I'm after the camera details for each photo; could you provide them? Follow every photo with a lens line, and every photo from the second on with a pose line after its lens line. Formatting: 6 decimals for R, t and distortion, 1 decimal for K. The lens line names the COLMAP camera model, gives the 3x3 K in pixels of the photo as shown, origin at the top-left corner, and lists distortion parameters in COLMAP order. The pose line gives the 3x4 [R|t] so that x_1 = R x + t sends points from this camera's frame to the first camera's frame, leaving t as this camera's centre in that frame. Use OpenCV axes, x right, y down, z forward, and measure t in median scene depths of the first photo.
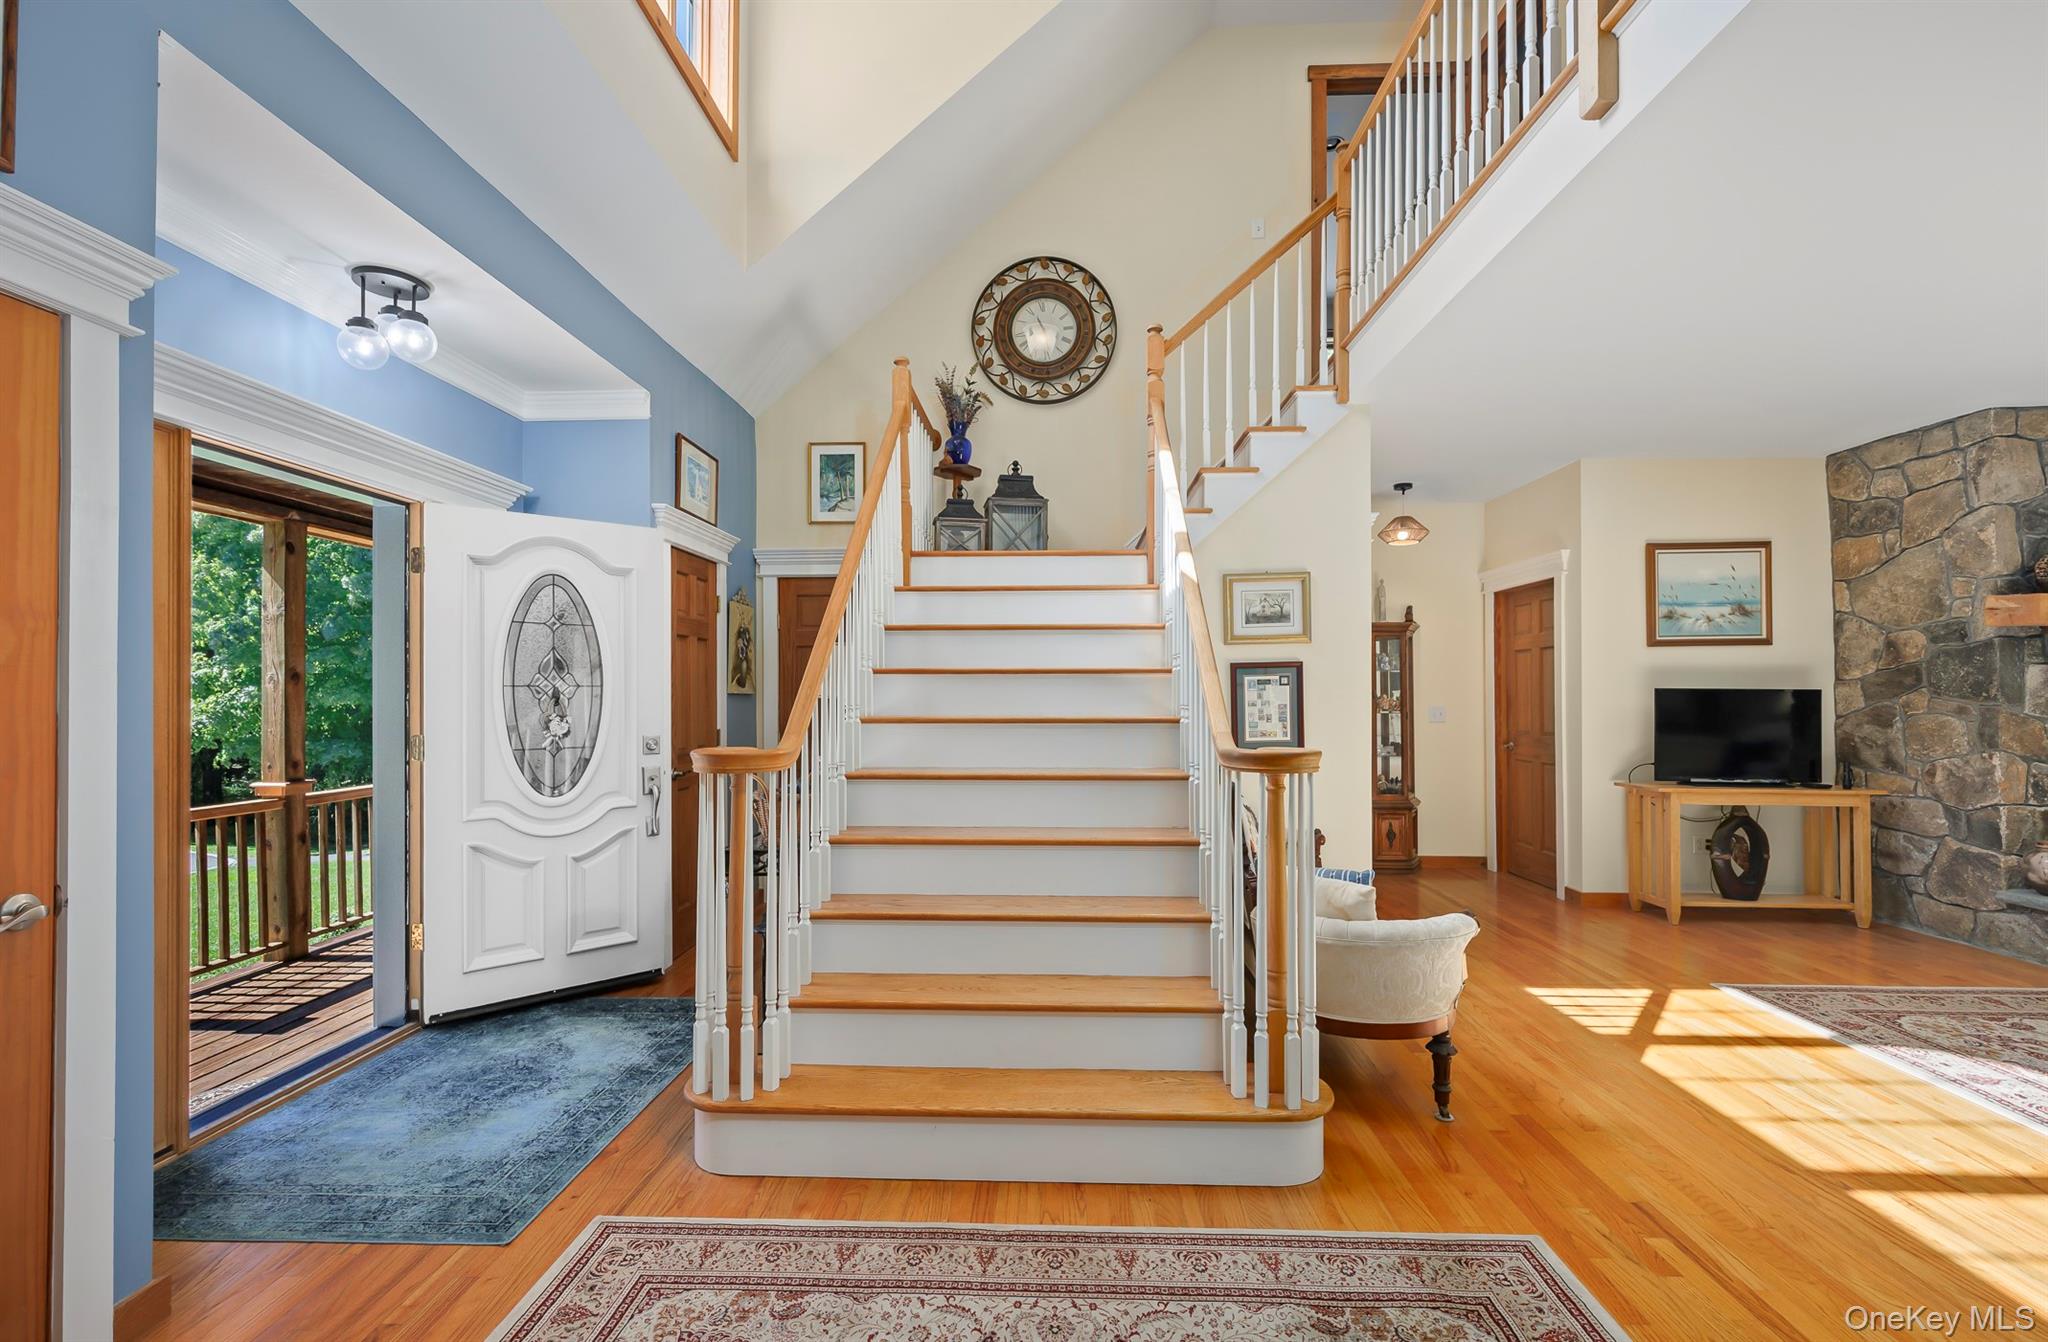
lens RADIAL K [[887.6, 0, 1002.7], [0, 887.6, 683.9], [0, 0, 1]] dist [0.002625, -0.001499]
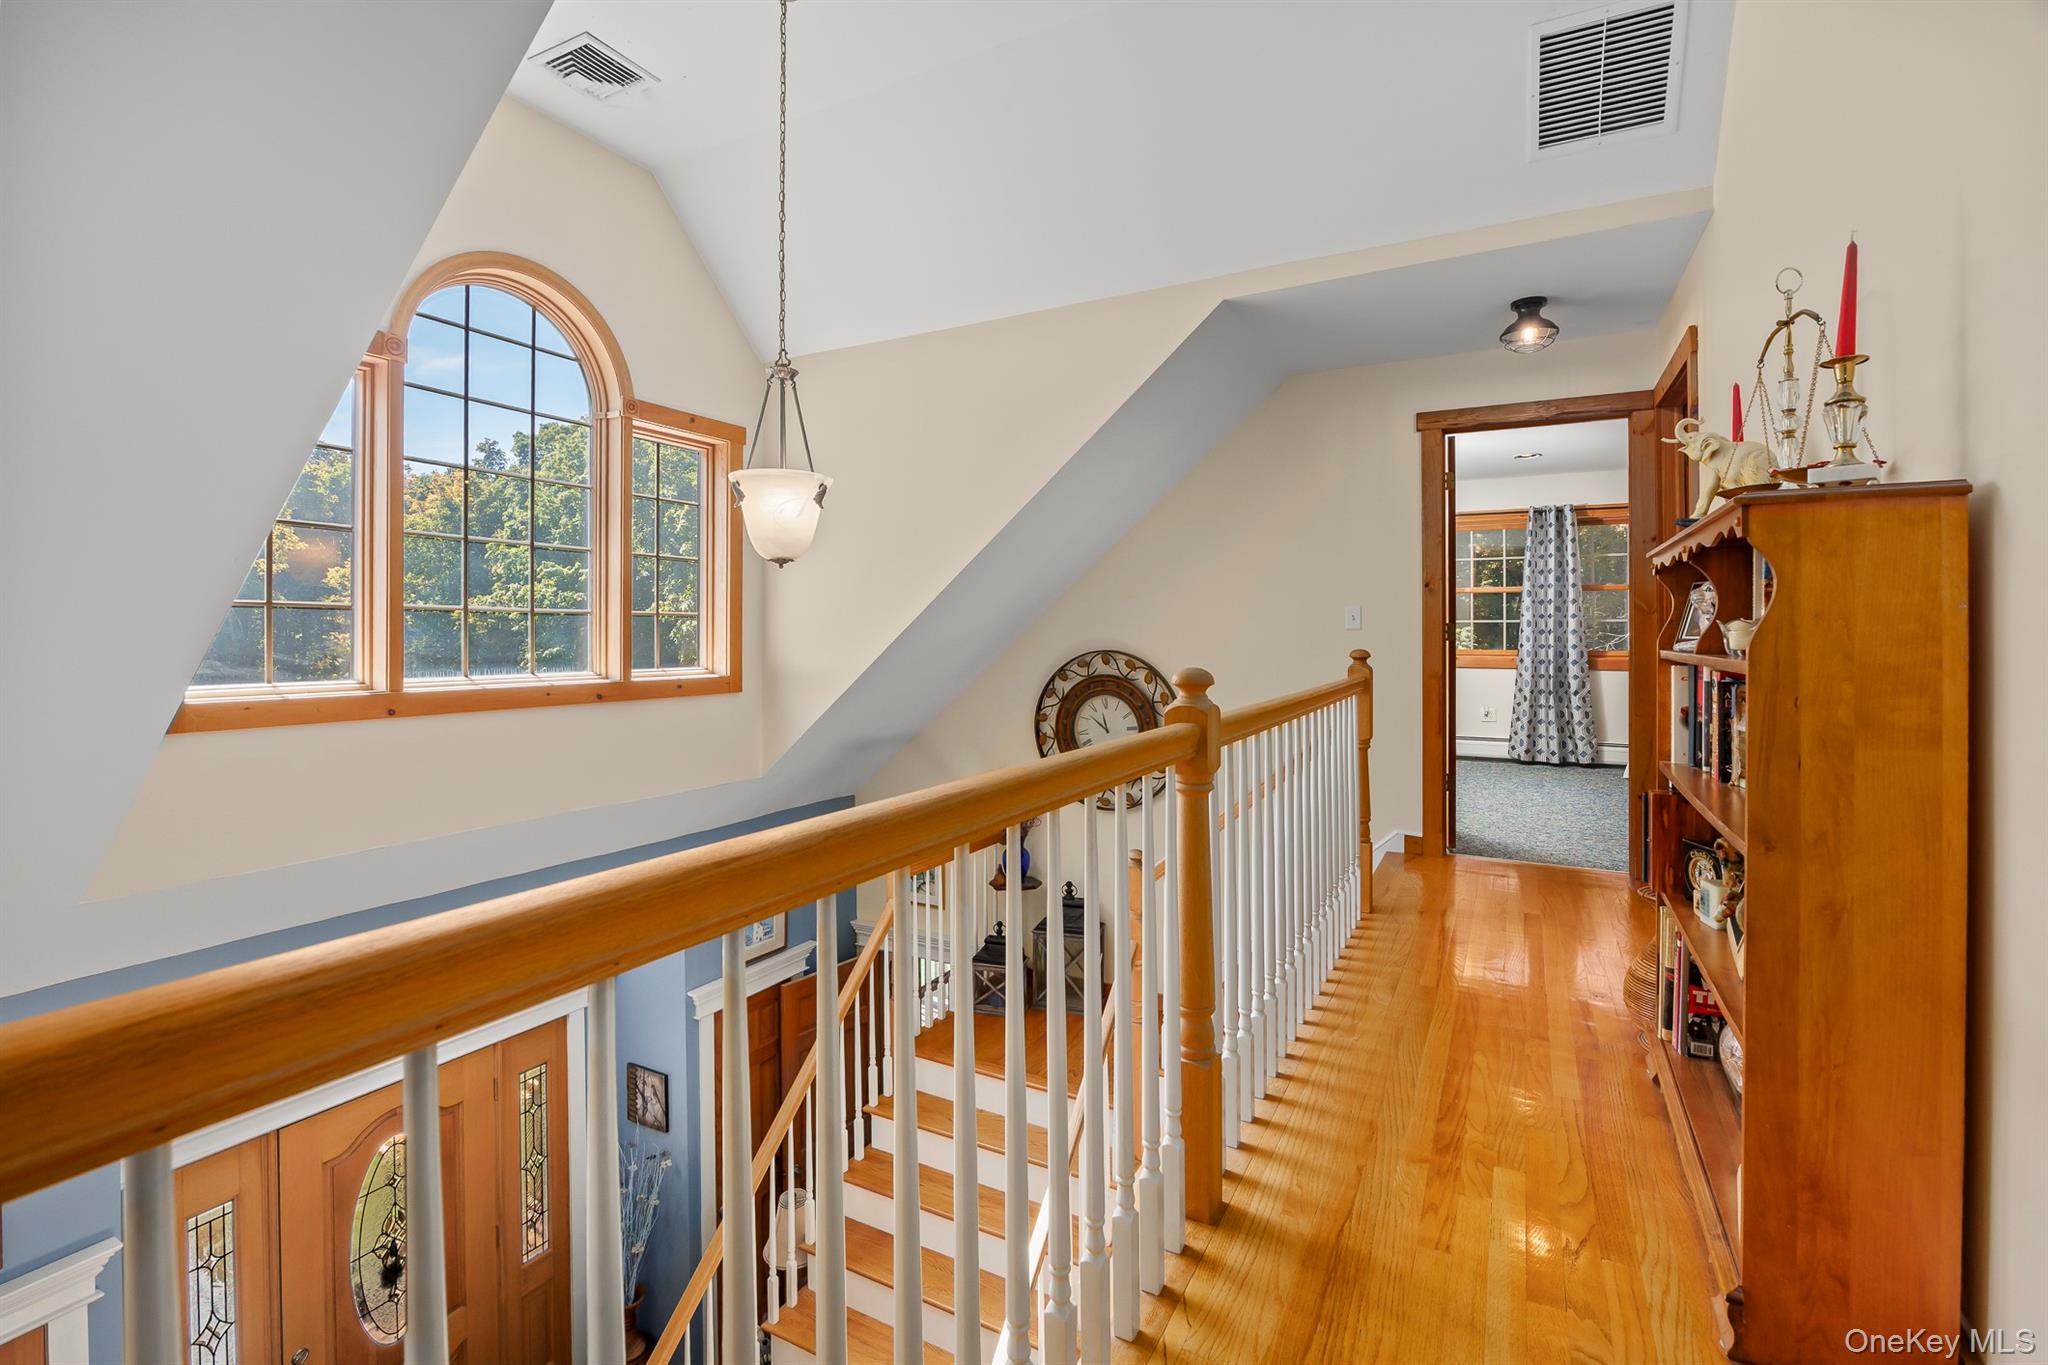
lens RADIAL K [[917.5, 0, 1003.5], [0, 917.5, 627.3], [0, 0, 1]] dist [-0.021867, -0.001515]
pose [[0.903145, -0.008248, -0.429257, 0.449337], [0.009999, 0.999948, 0.001823, -0.635733], [0.429220, -0.005938, 0.903181, 0.123097]]
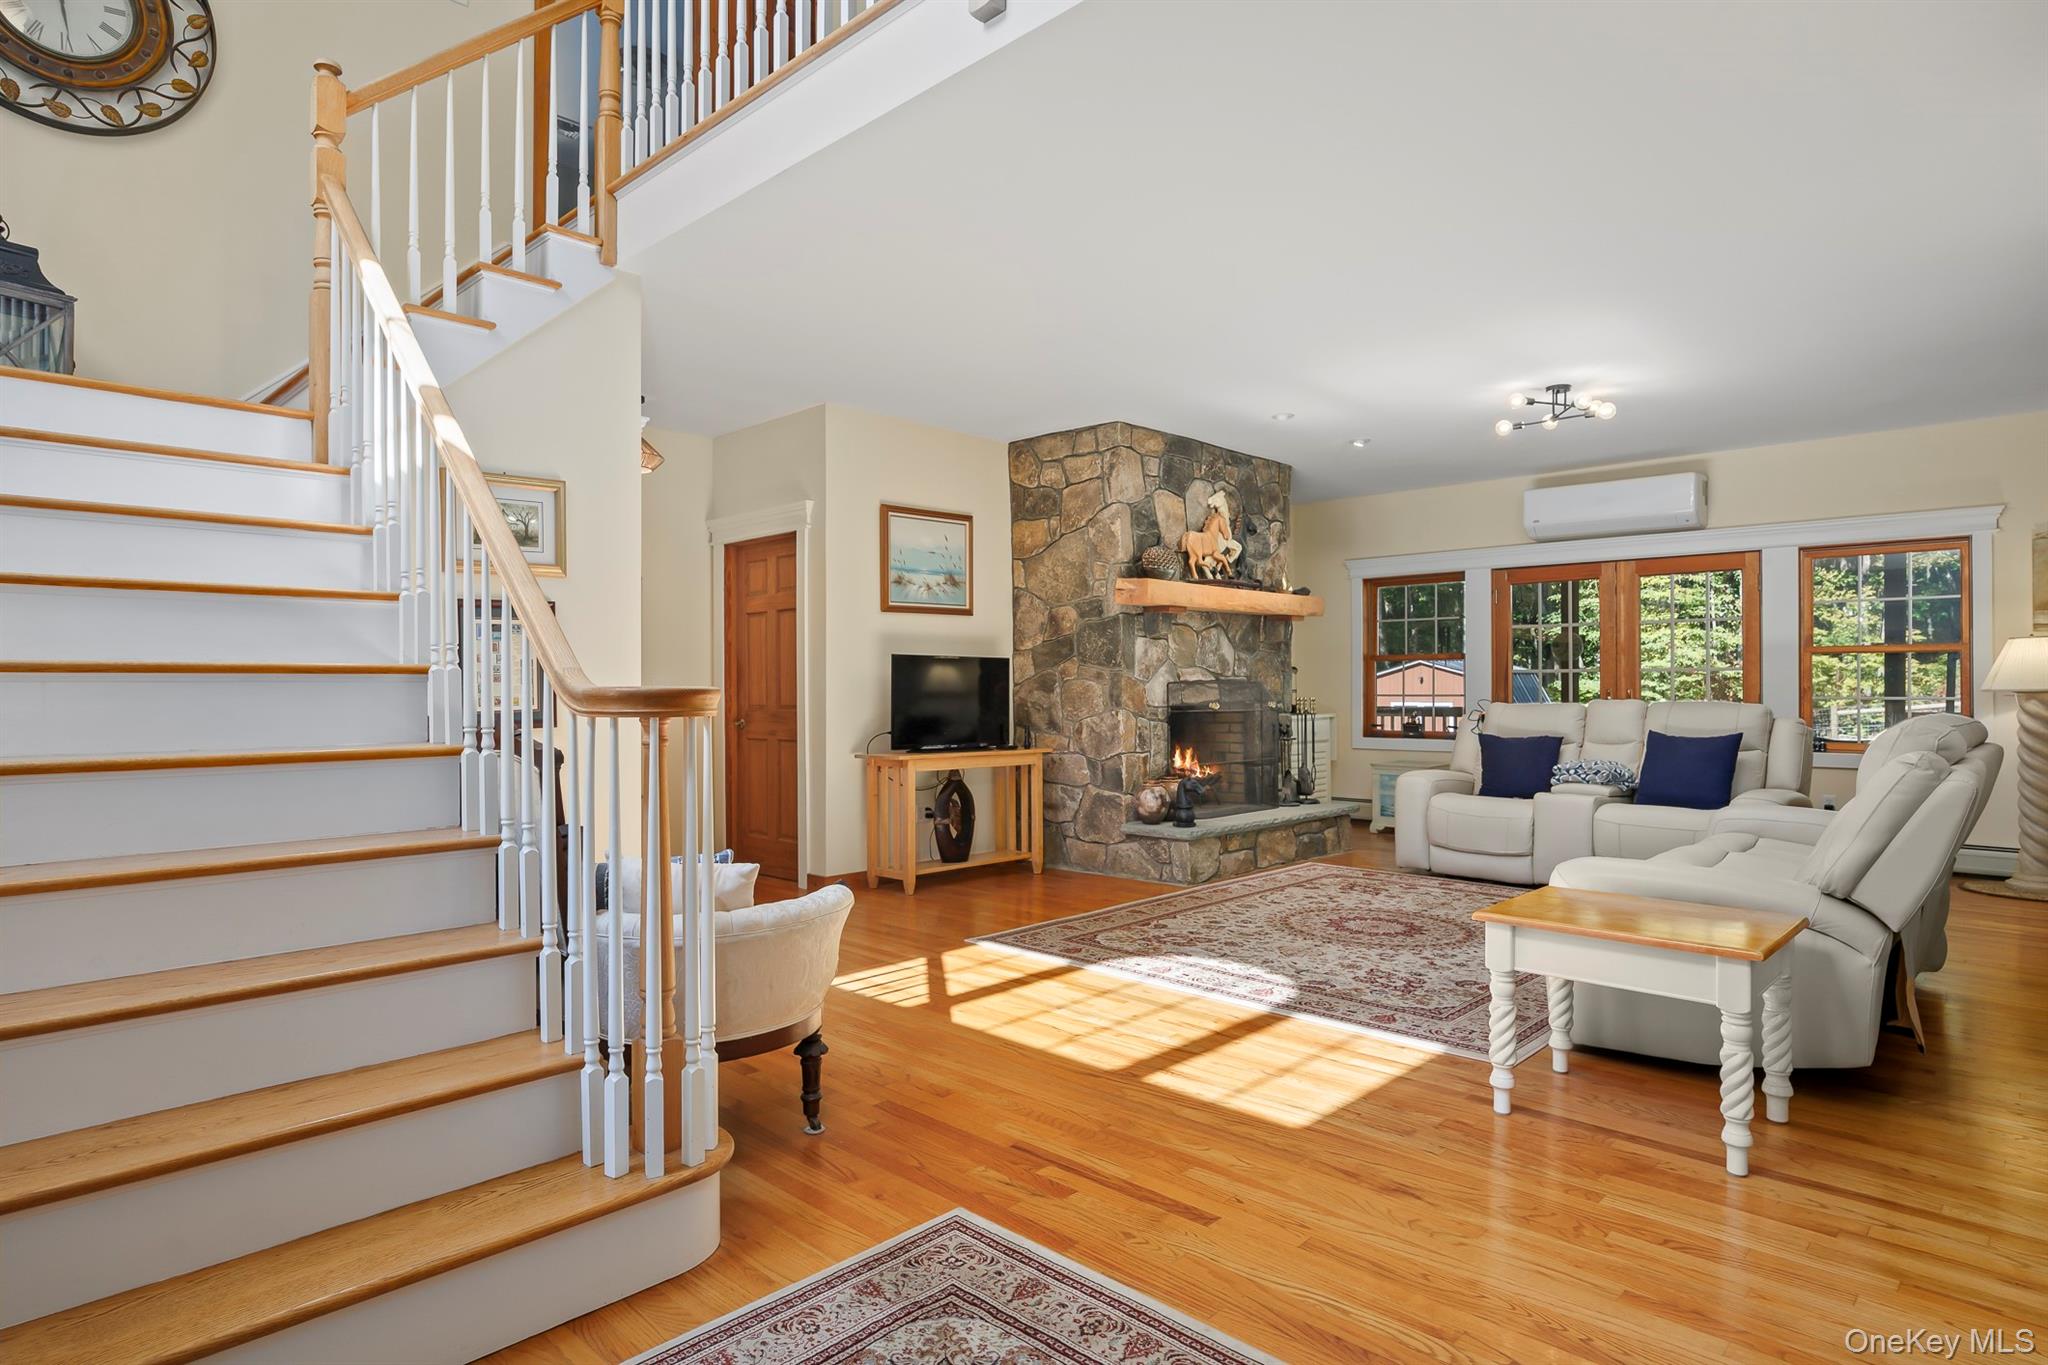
lens RADIAL K [[1140.3, 0, 1045.1], [0, 1140.3, 675.4], [0, 0, 1]] dist [-0.001408, -0.005978]
pose [[0.650321, 0.005812, 0.759637, -0.111968], [-0.004917, 0.999982, -0.003441, 0.036632], [-0.759644, -0.001497, 0.650338, 0.081826]]
